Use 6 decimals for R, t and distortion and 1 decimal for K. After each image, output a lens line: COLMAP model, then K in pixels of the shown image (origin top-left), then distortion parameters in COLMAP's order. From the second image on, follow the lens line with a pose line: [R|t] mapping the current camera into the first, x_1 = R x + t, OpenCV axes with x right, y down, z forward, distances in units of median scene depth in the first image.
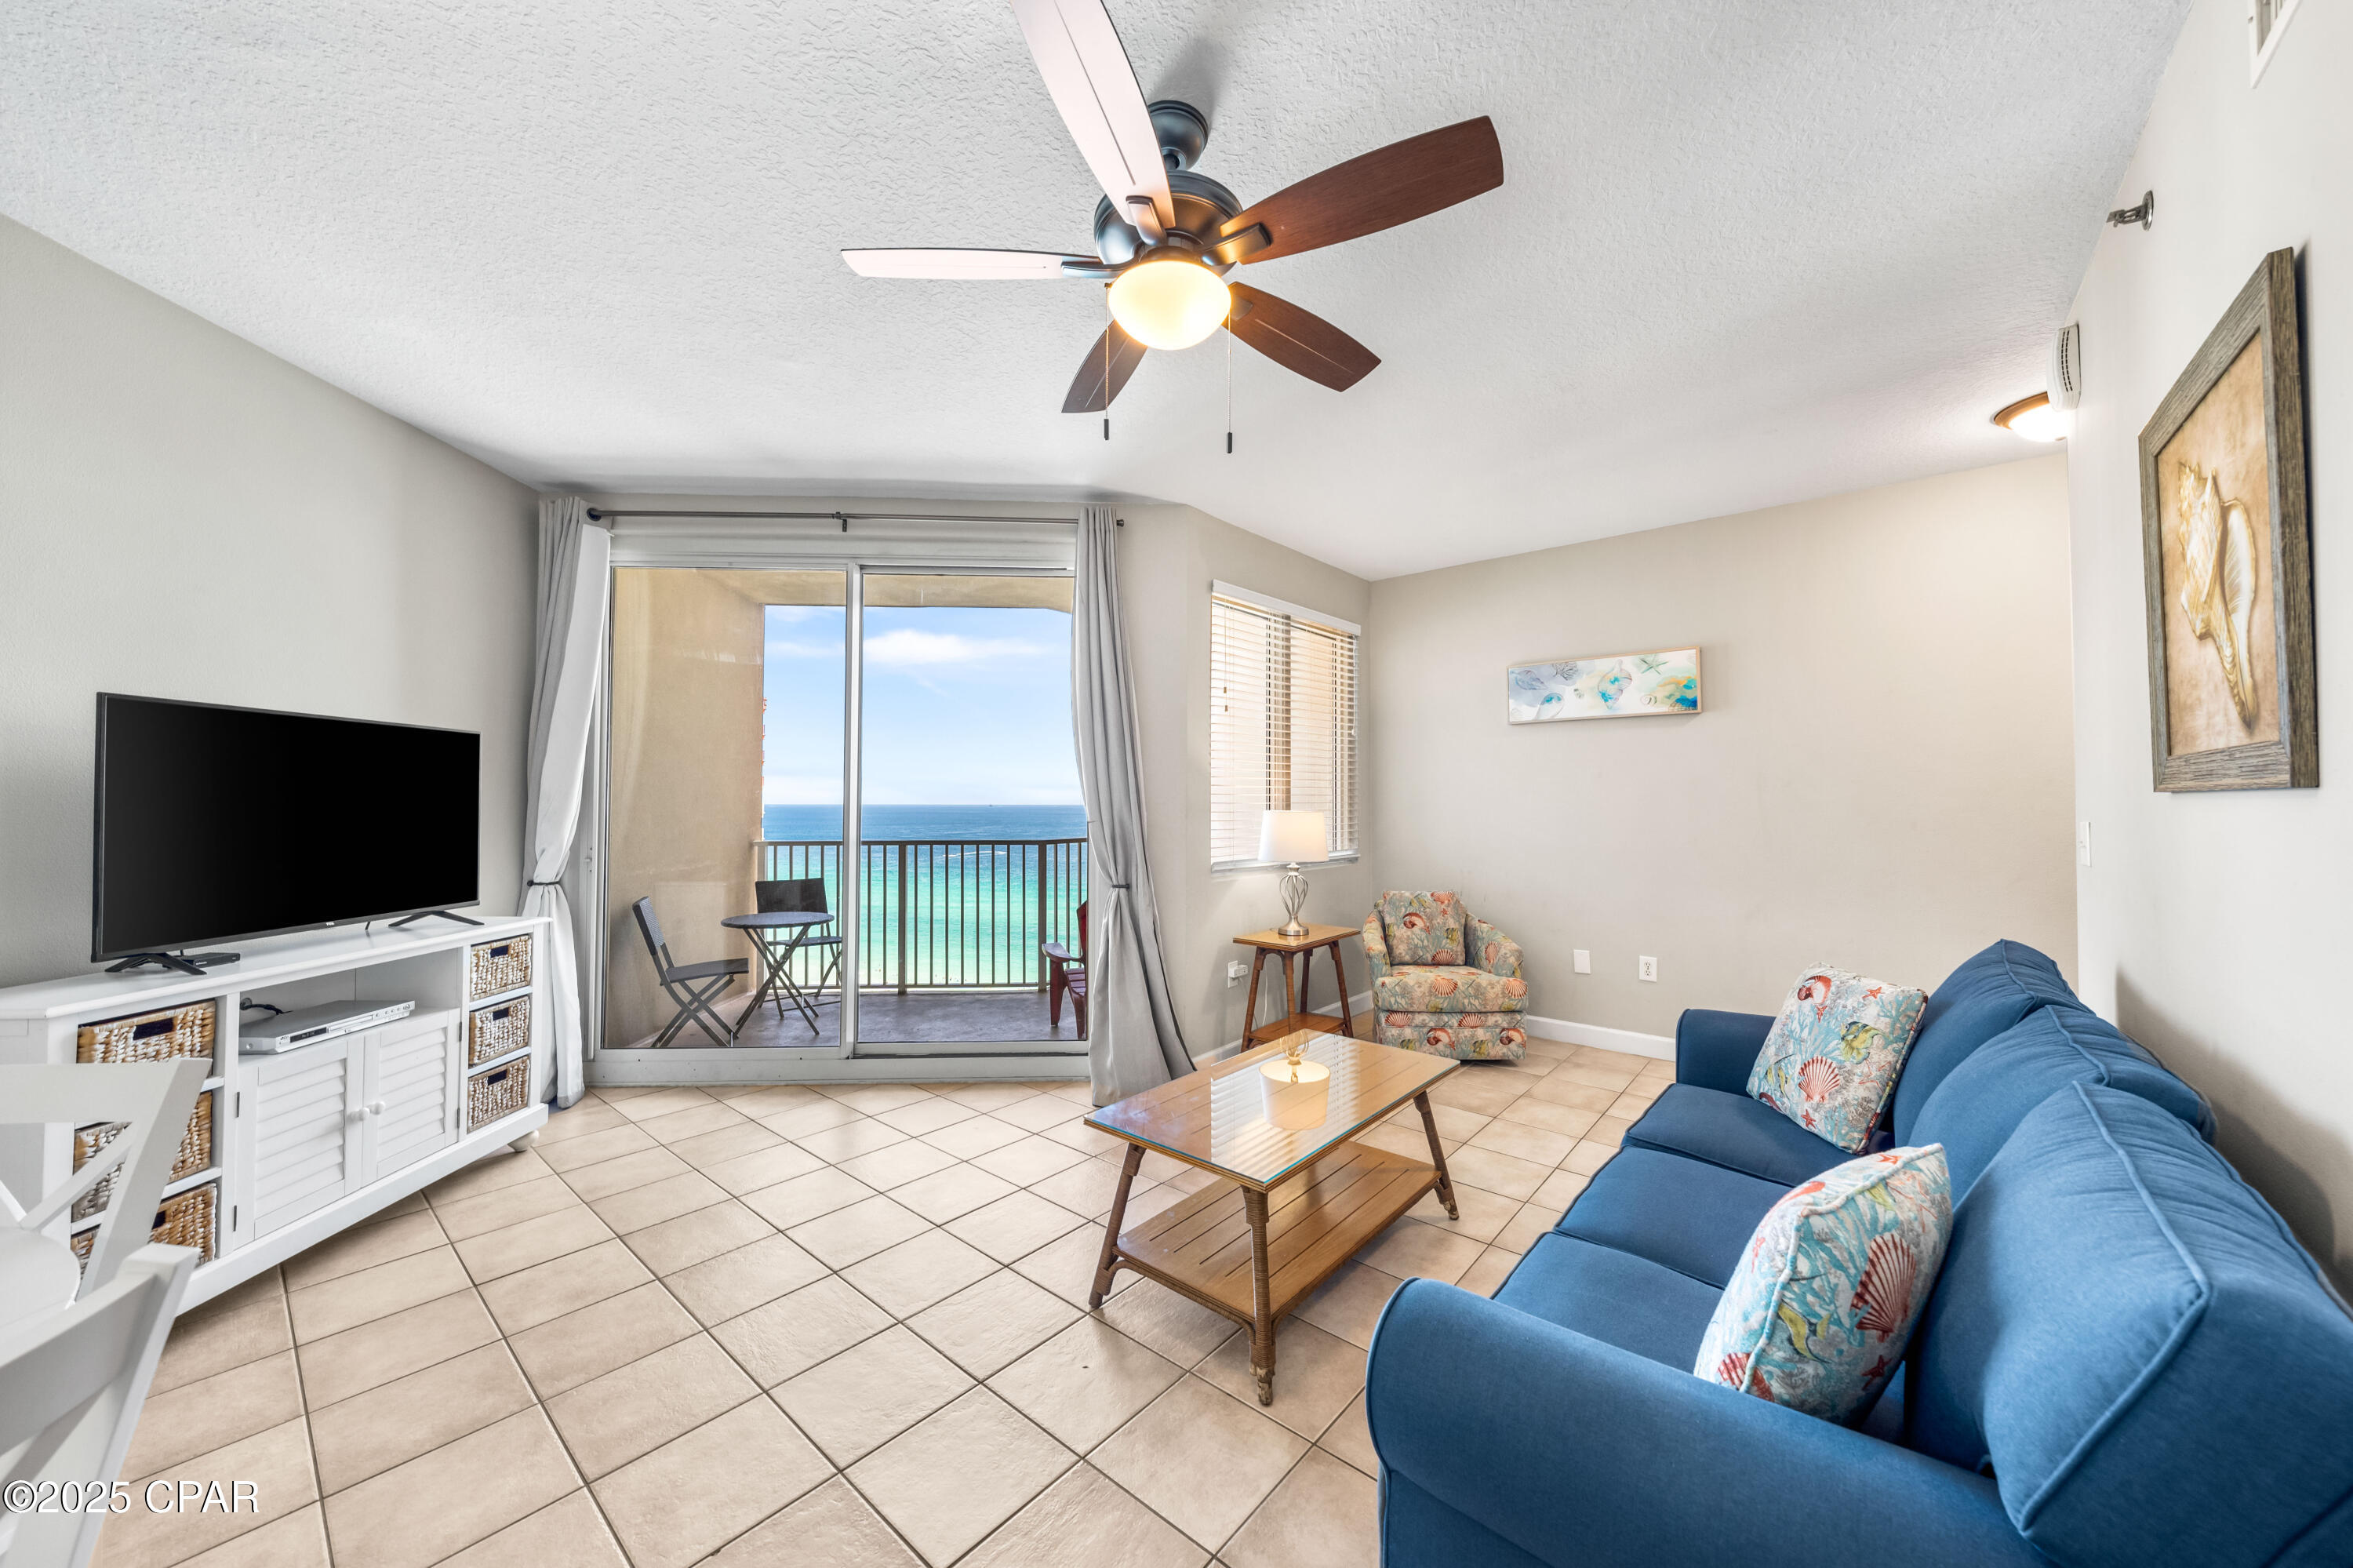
lens RADIAL K [[827.7, 0, 1177.0], [0, 827.7, 781.4], [0, 0, 1]] dist [-0.001230, 0.000312]
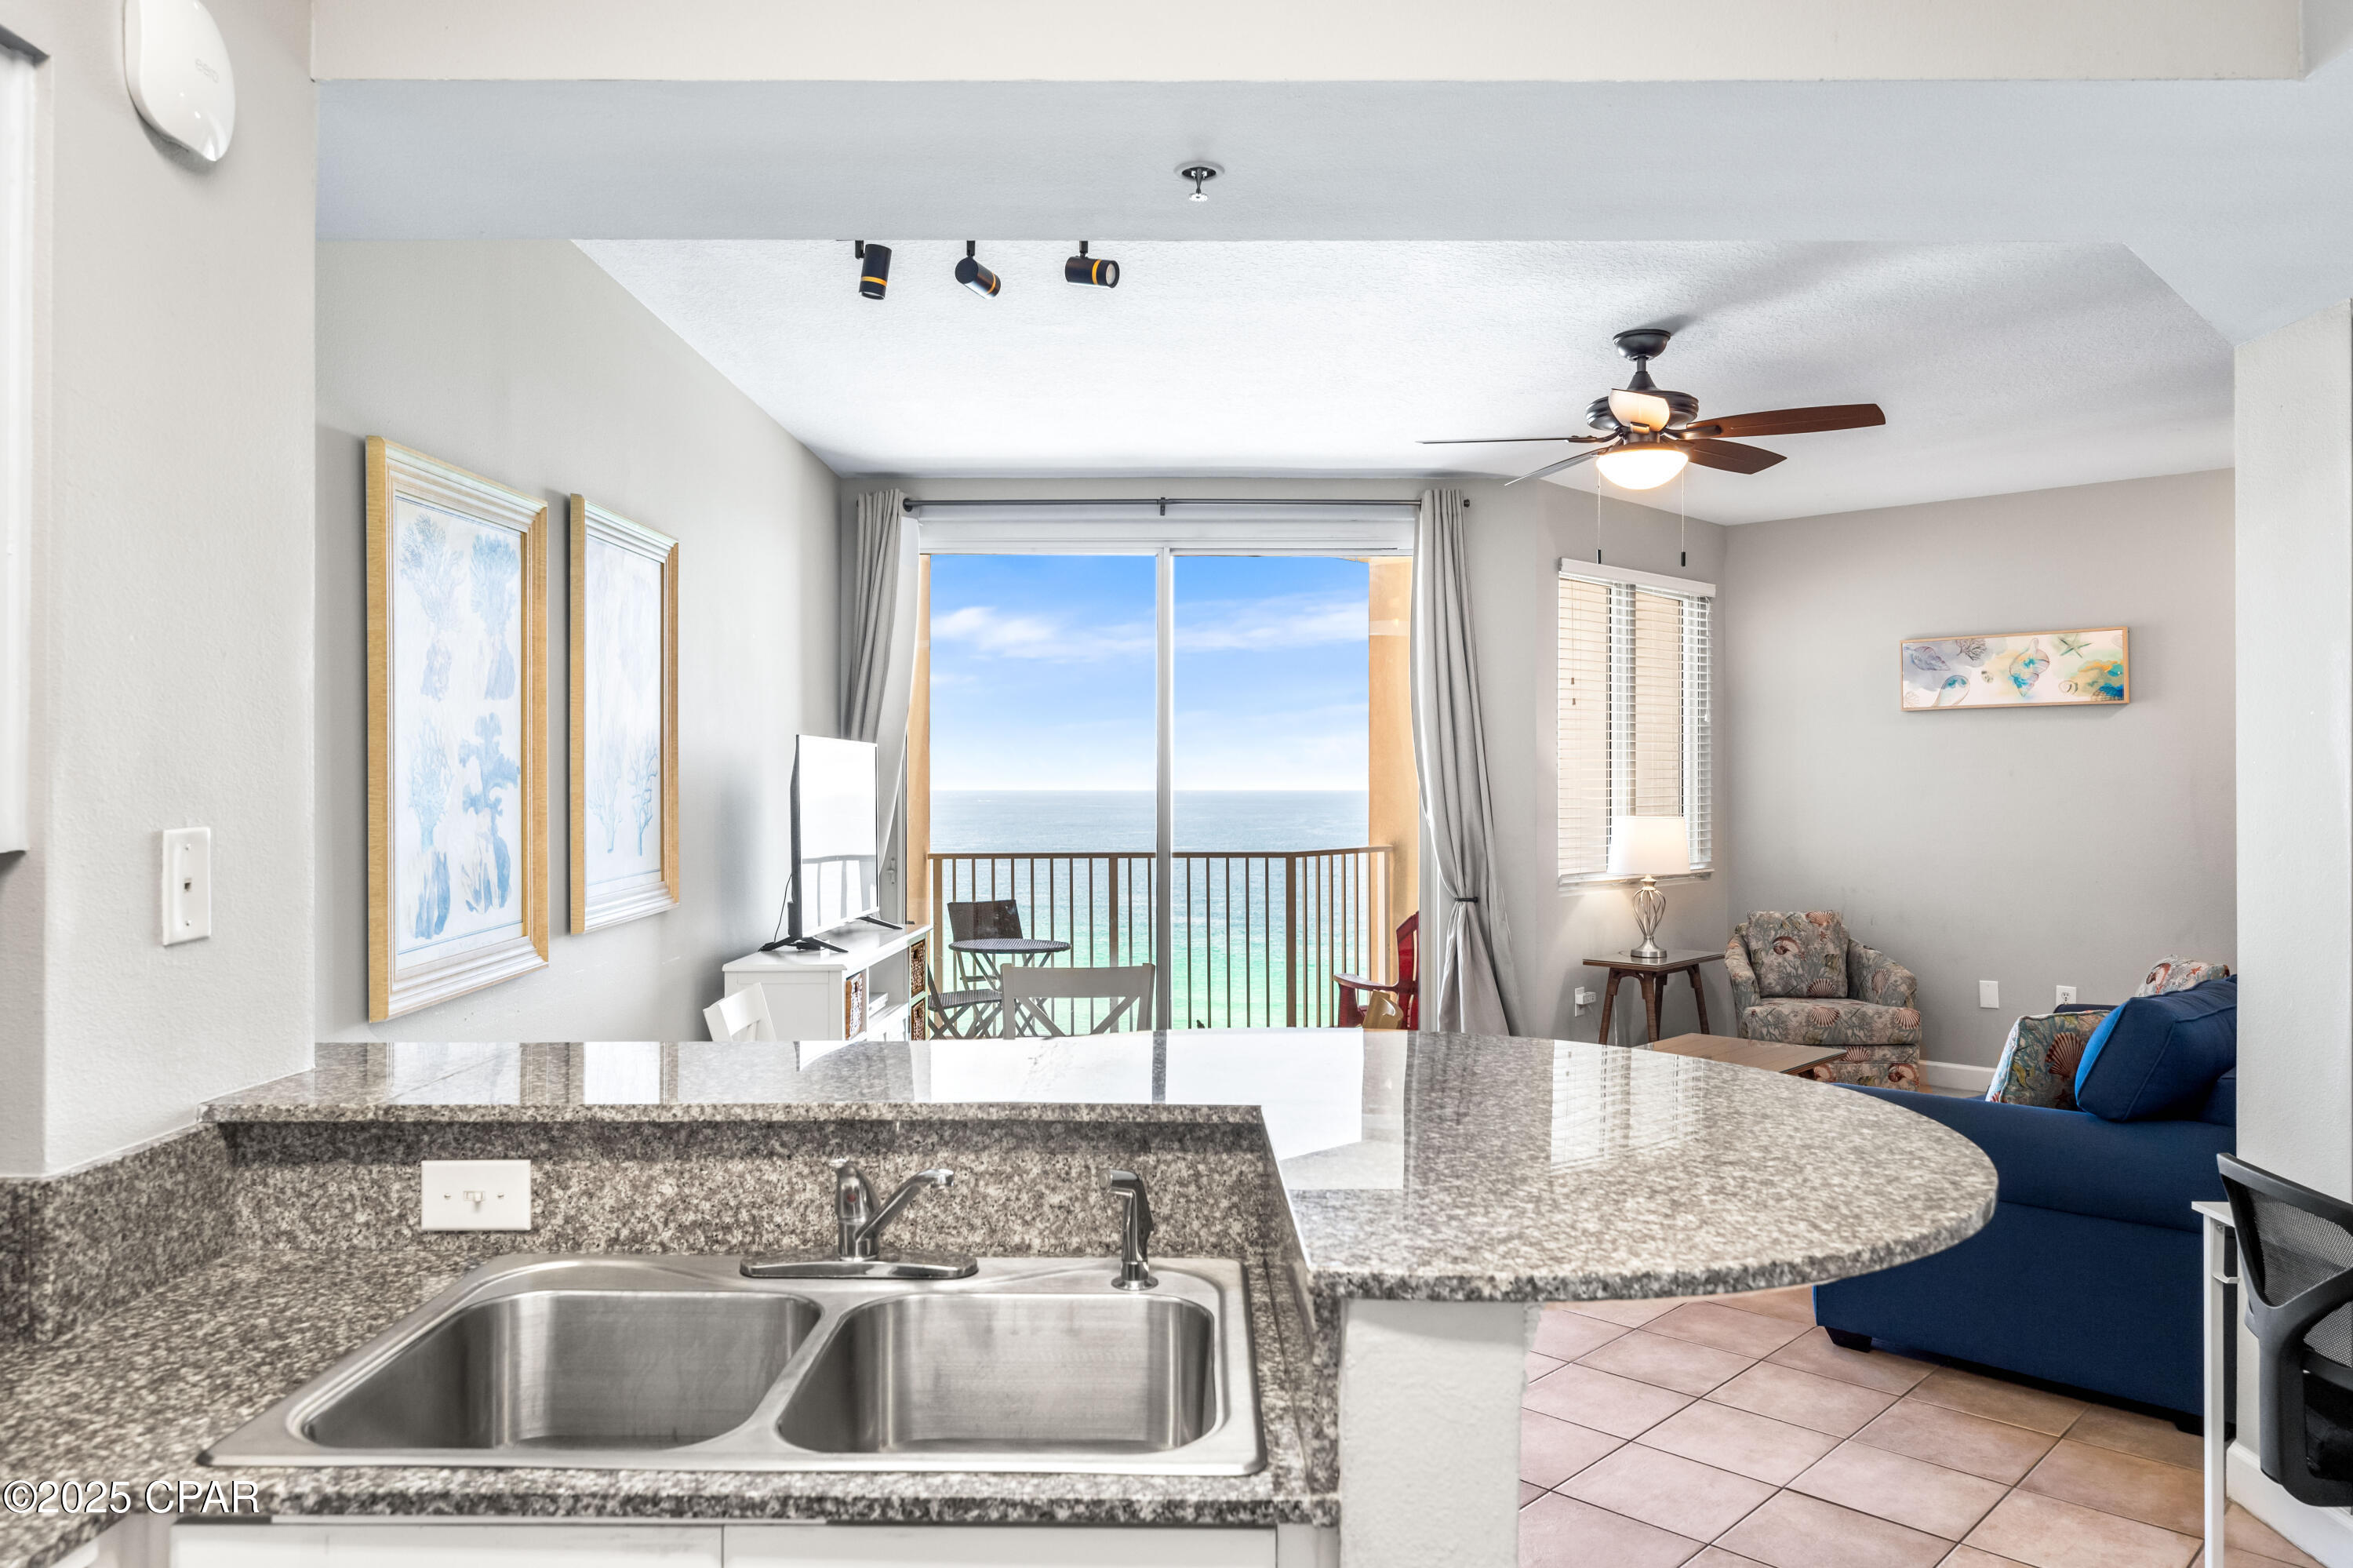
lens RADIAL K [[1603.8, 0, 1175.2], [0, 1603.8, 778.5], [0, 0, 1]] dist [0.002494, 0.001159]
pose [[0.998526, -0.002703, -0.054215, -0.285301], [0.003860, 0.999767, 0.021252, -0.046097], [0.054145, -0.021430, 0.998303, -0.769412]]
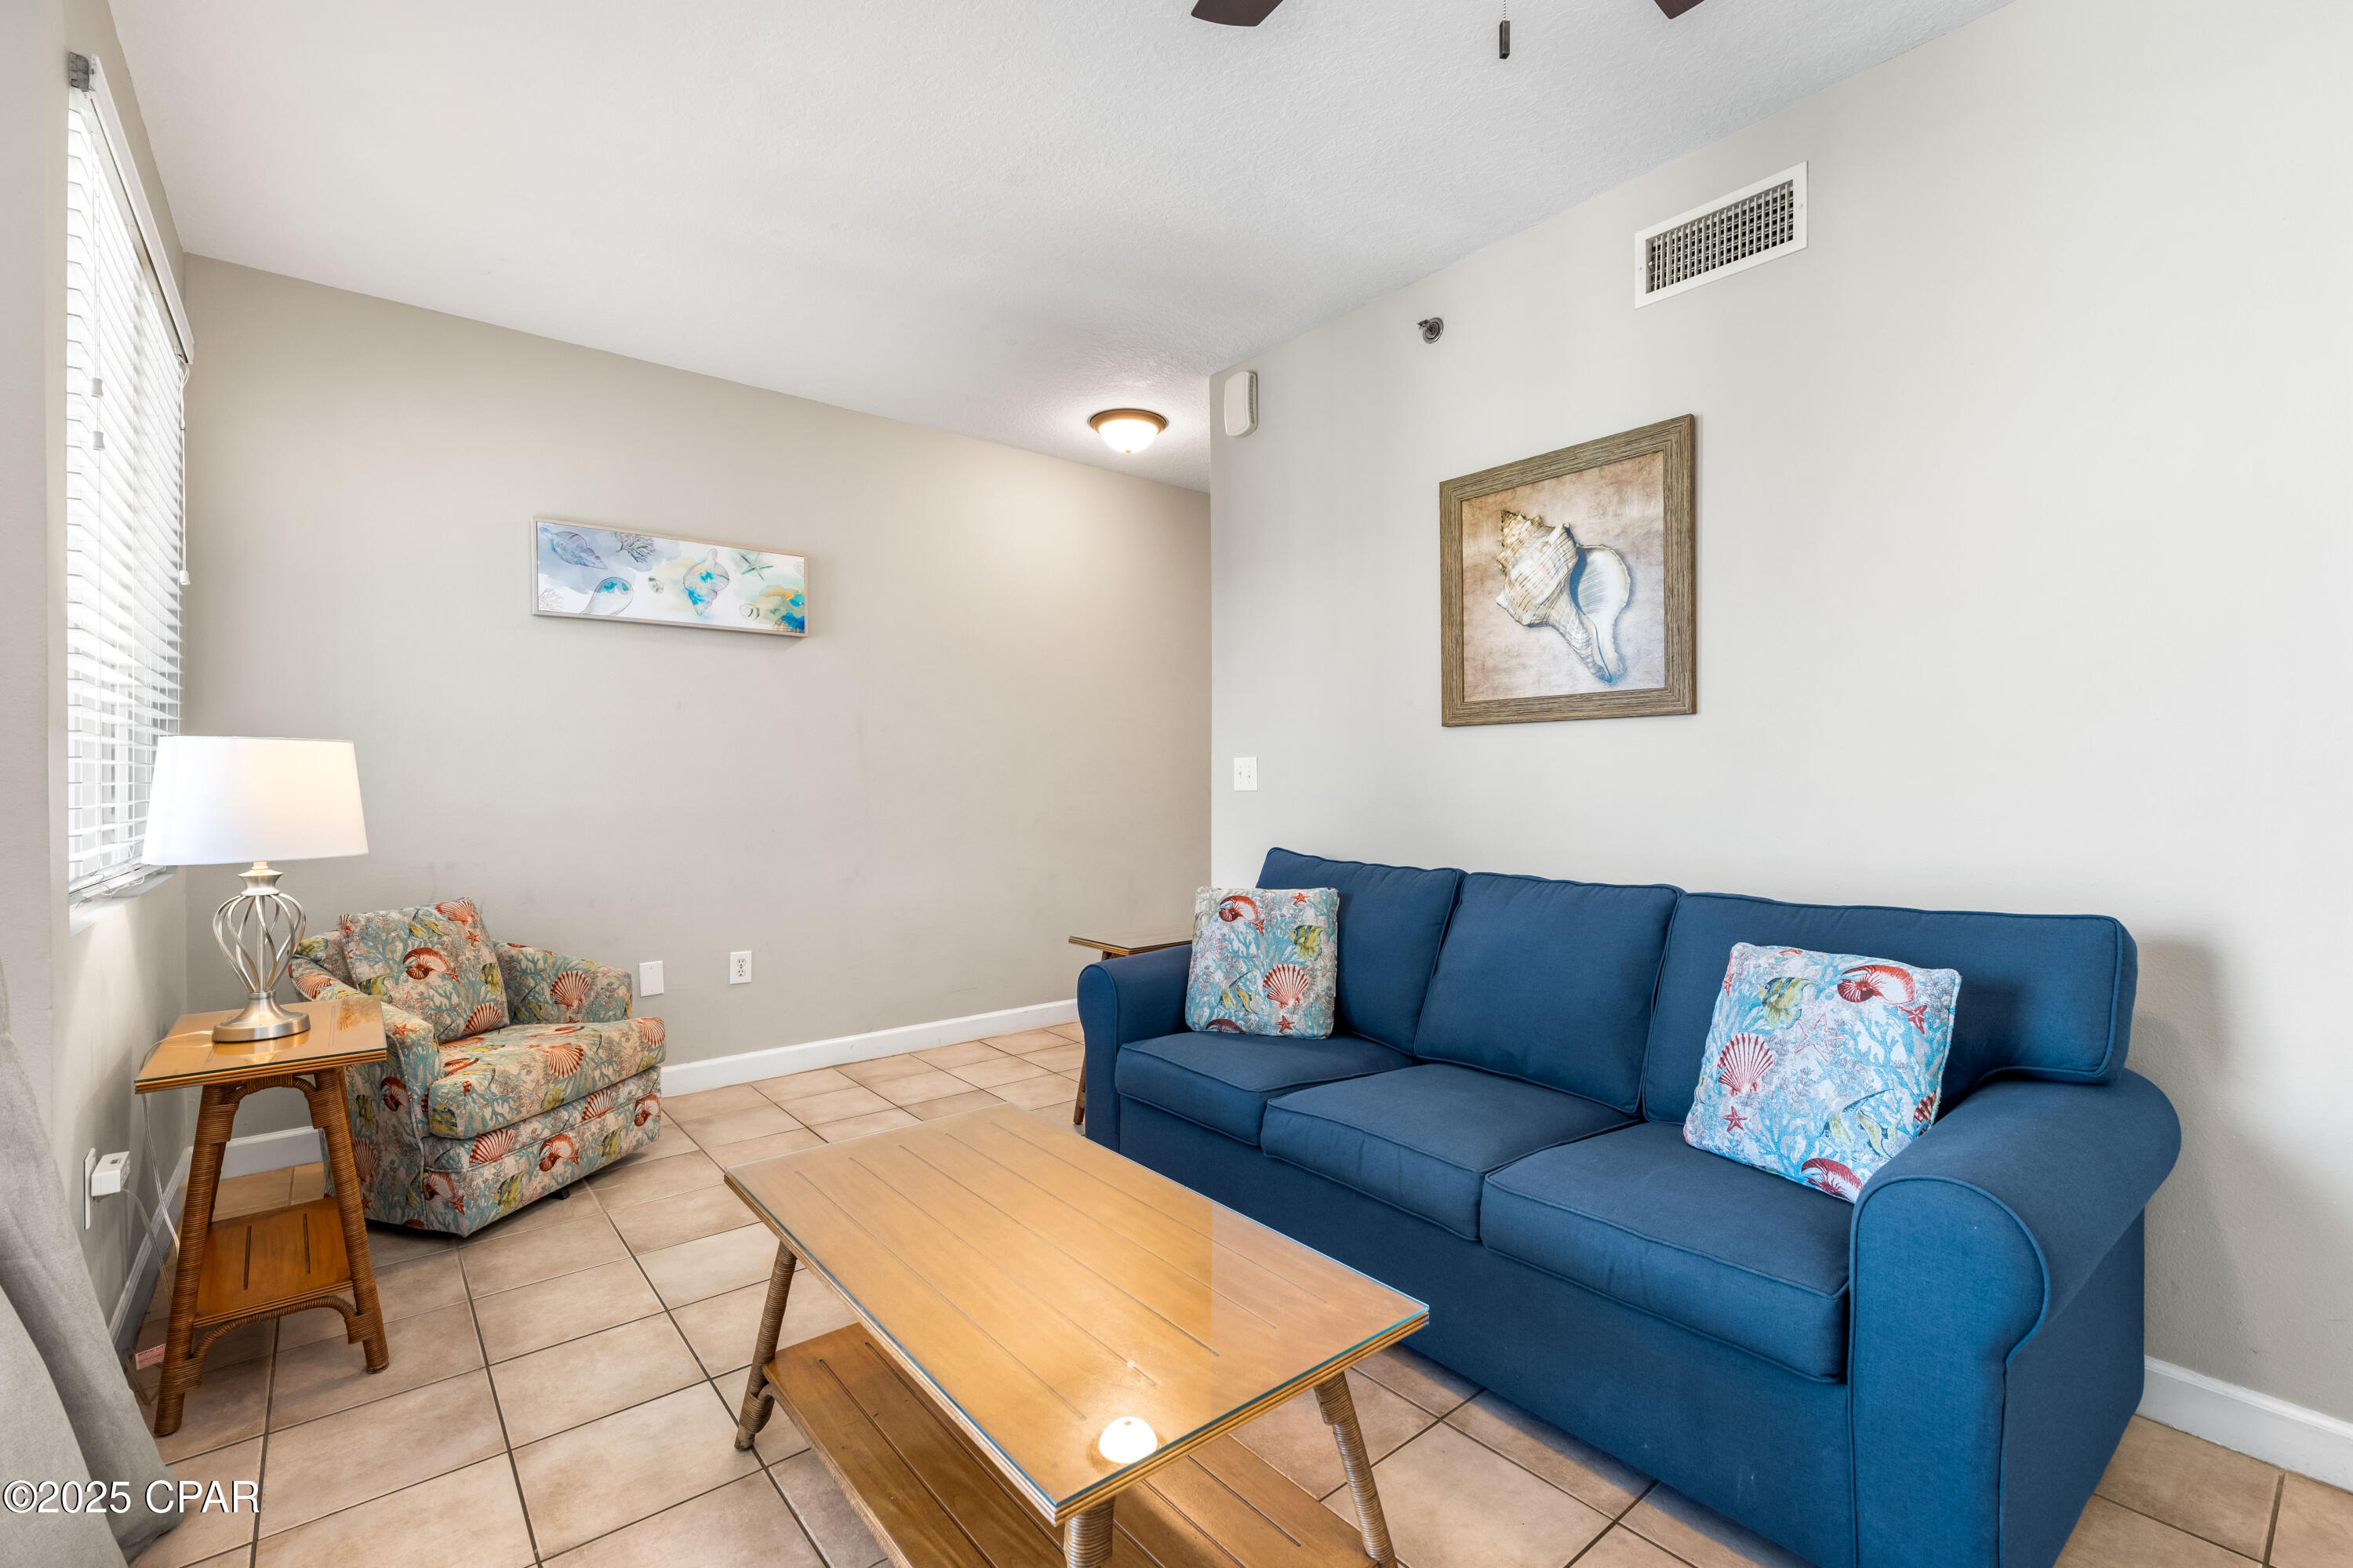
lens RADIAL K [[1019.4, 0, 1176.0], [0, 1019.4, 781.4], [0, 0, 1]] dist [0.001151, -0.000749]
pose [[0.174614, -0.002359, 0.984634, -0.300740], [-0.019649, 0.999790, 0.005880, 0.047102], [-0.984441, -0.020374, 0.174531, 0.487795]]
